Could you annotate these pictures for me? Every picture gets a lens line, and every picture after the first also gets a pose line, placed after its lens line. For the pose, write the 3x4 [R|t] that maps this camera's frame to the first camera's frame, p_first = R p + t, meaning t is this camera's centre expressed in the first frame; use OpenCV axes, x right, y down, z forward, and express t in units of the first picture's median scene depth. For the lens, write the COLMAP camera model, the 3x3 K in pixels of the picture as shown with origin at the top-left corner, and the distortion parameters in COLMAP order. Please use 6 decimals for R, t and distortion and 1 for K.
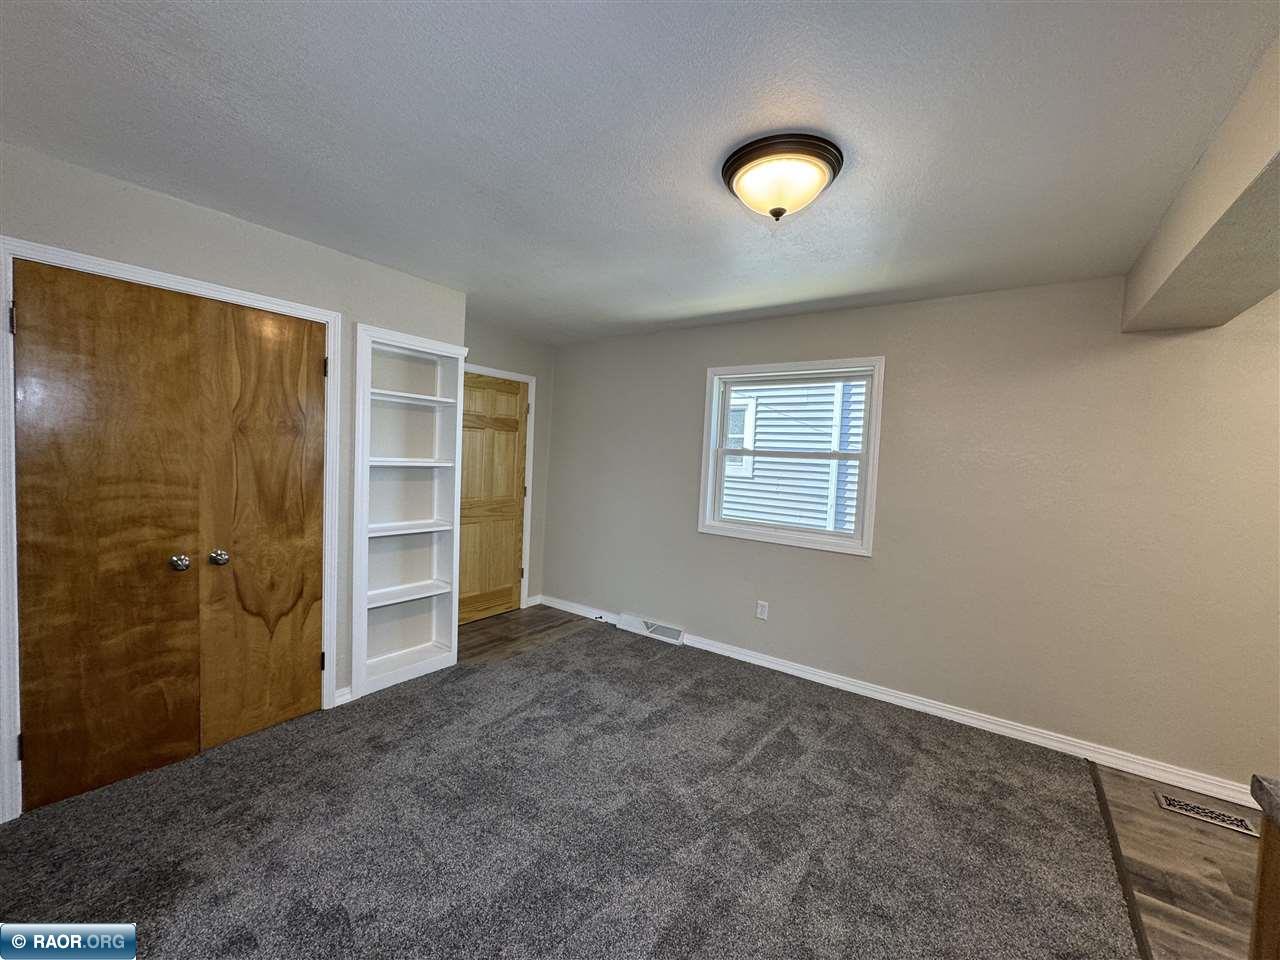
lens RADIAL K [[511.8, 0, 637.9], [0, 511.8, 480.4], [0, 0, 1]] dist [-0.002649, -0.000164]
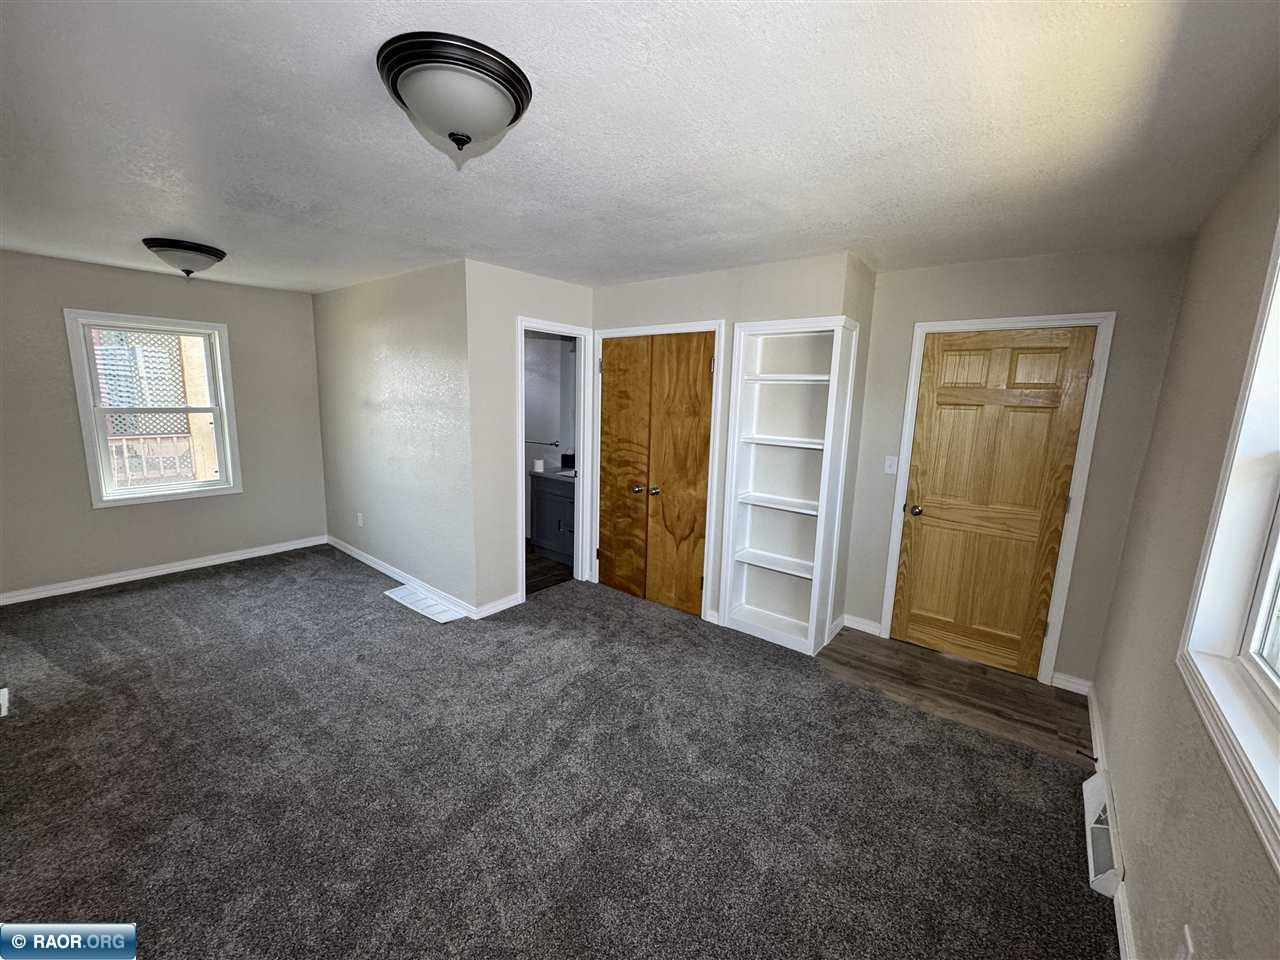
lens RADIAL K [[511.8, 0, 637.9], [0, 511.8, 480.4], [0, 0, 1]] dist [-0.002649, -0.000164]
pose [[-0.046587, 0.116349, -0.992115, 0.734395], [-0.082817, 0.989324, 0.119911, -0.068530], [0.995475, 0.087751, -0.036454, 0.880536]]
